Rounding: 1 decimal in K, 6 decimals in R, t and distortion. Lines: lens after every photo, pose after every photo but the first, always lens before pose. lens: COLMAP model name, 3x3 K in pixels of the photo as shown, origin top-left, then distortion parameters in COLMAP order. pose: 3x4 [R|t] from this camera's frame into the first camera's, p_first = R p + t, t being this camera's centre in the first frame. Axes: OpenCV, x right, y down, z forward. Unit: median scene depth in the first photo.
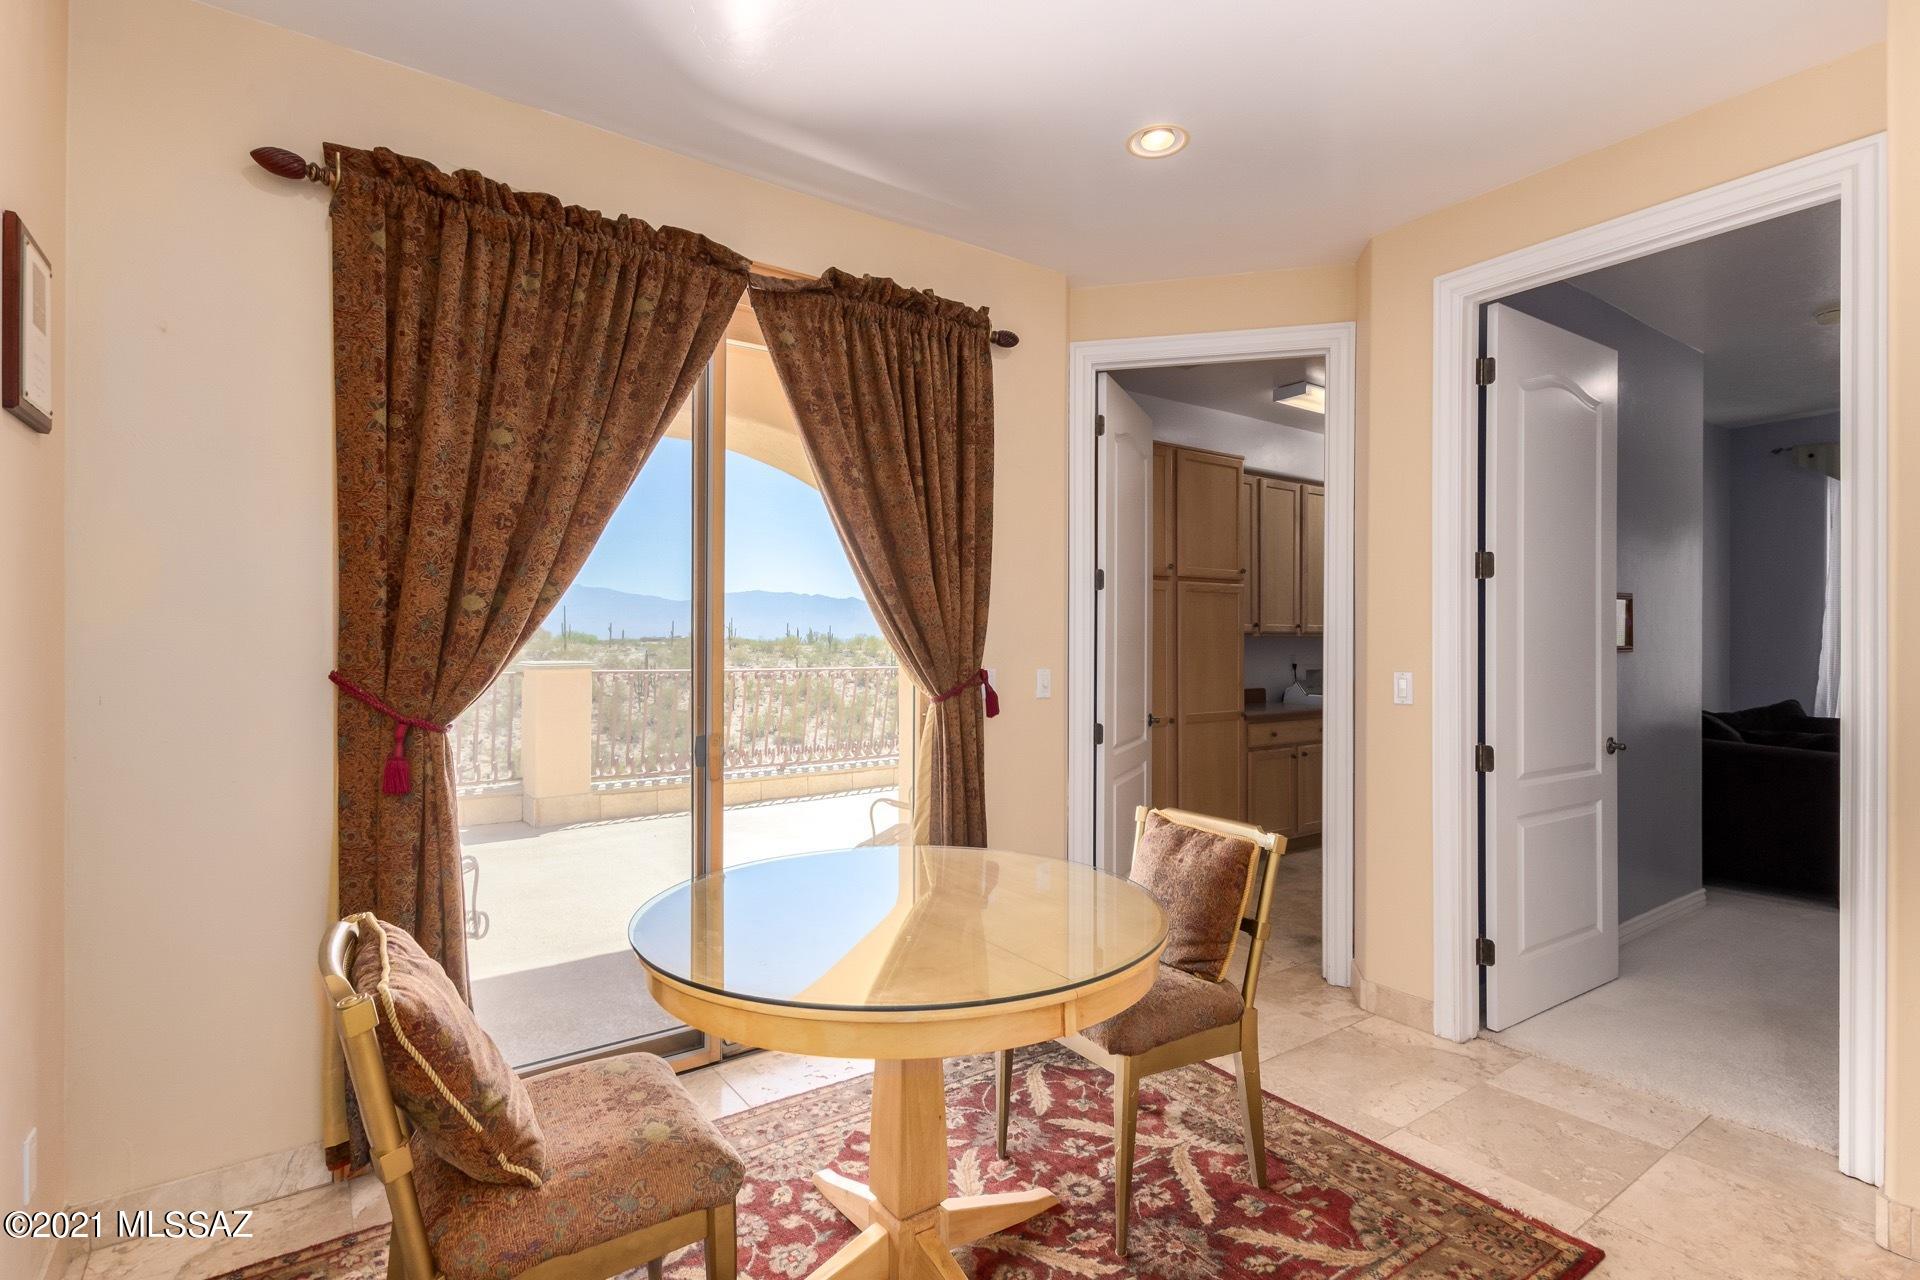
lens RADIAL K [[887.6, 0, 955.2], [0, 887.6, 642.4], [0, 0, 1]] dist [0.010418, -0.004006]
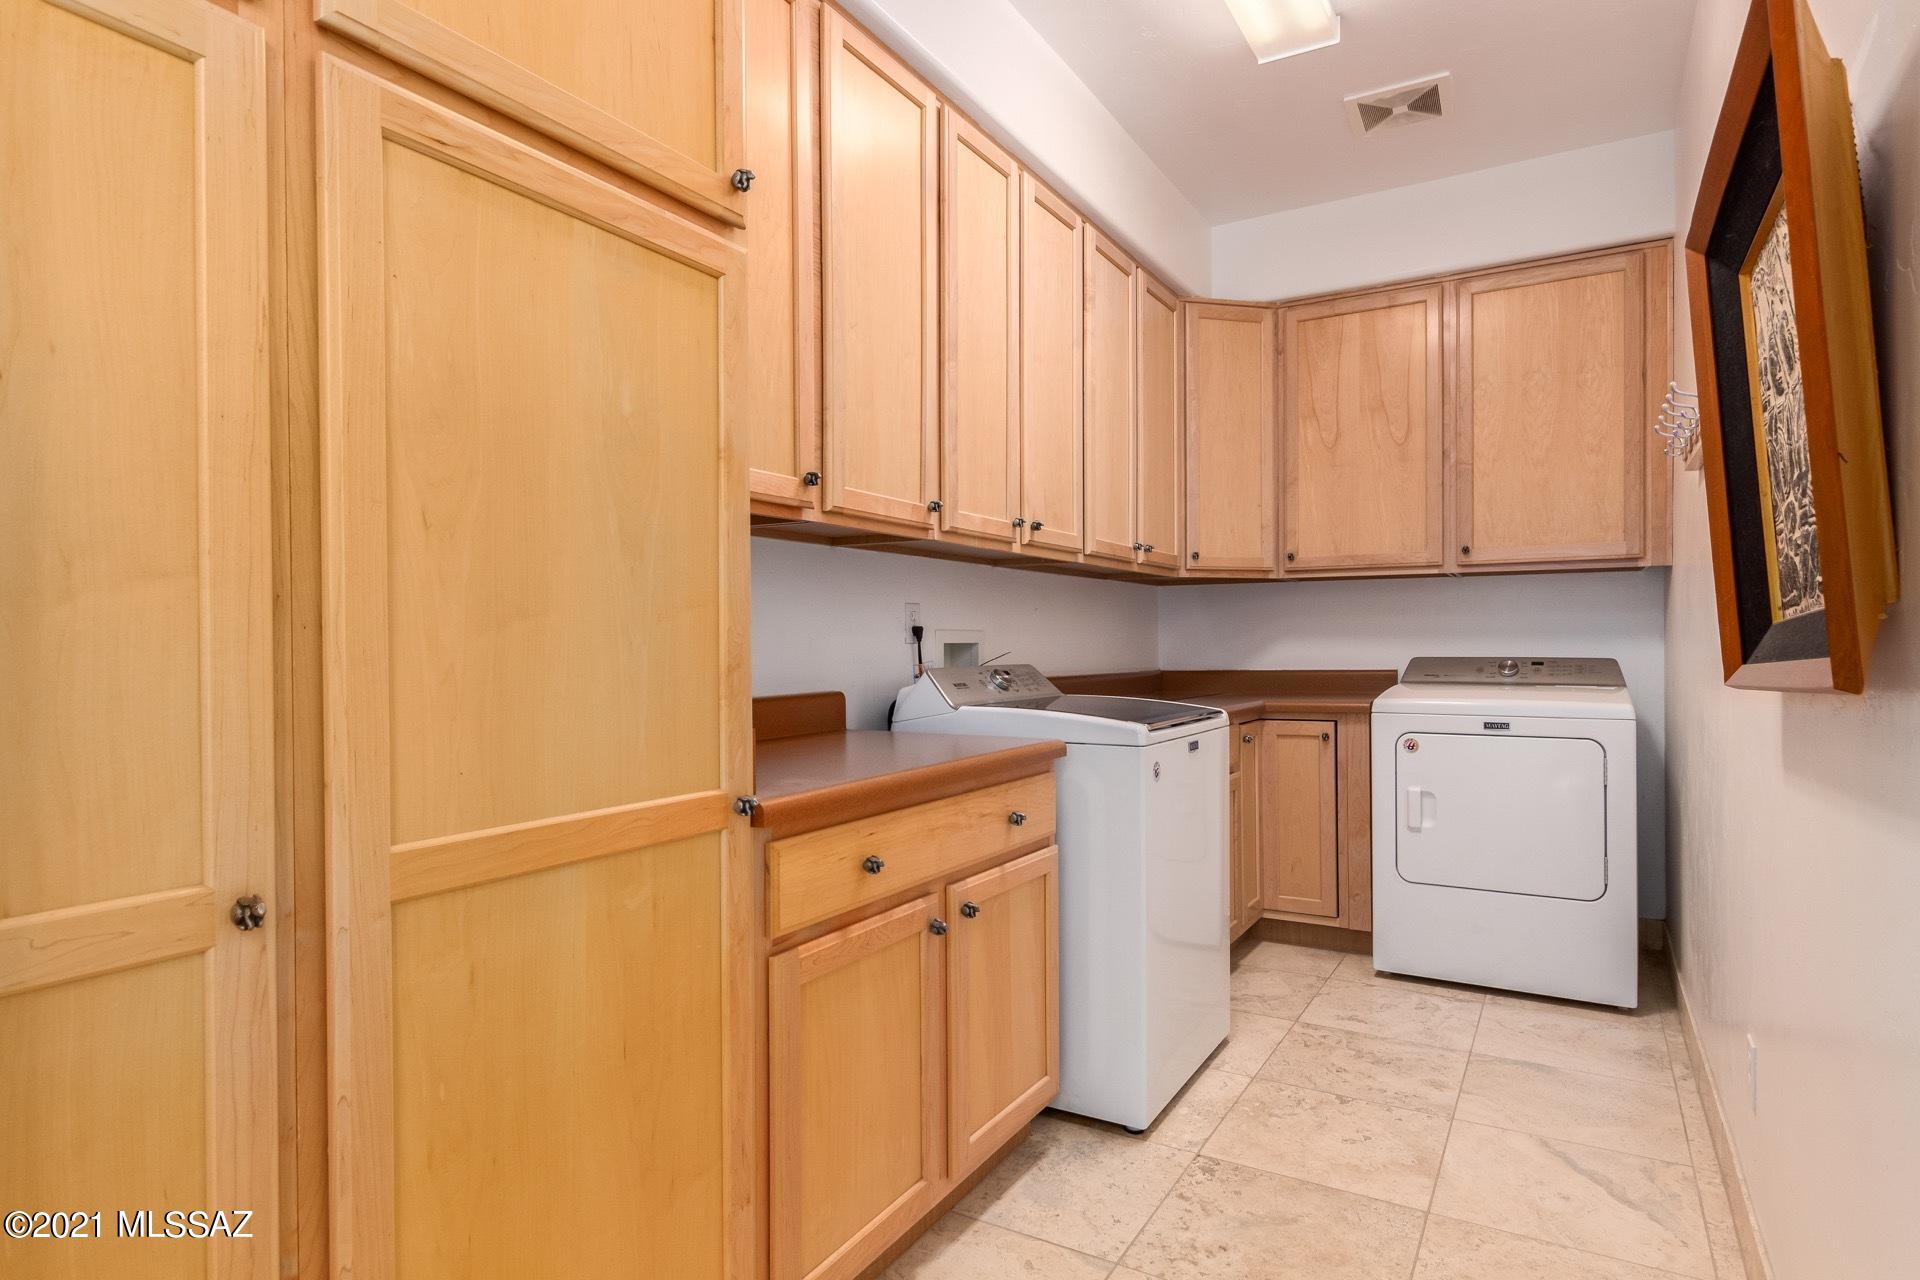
lens RADIAL K [[1109.5, 0, 960.5], [0, 1109.5, 640.7], [0, 0, 1]] dist [0.002774, -0.001068]
pose [[0.908469, -0.004010, 0.417933, 0.245053], [0.003867, 0.999992, 0.001190, 0.036791], [-0.417934, 0.000535, 0.908477, 0.688667]]
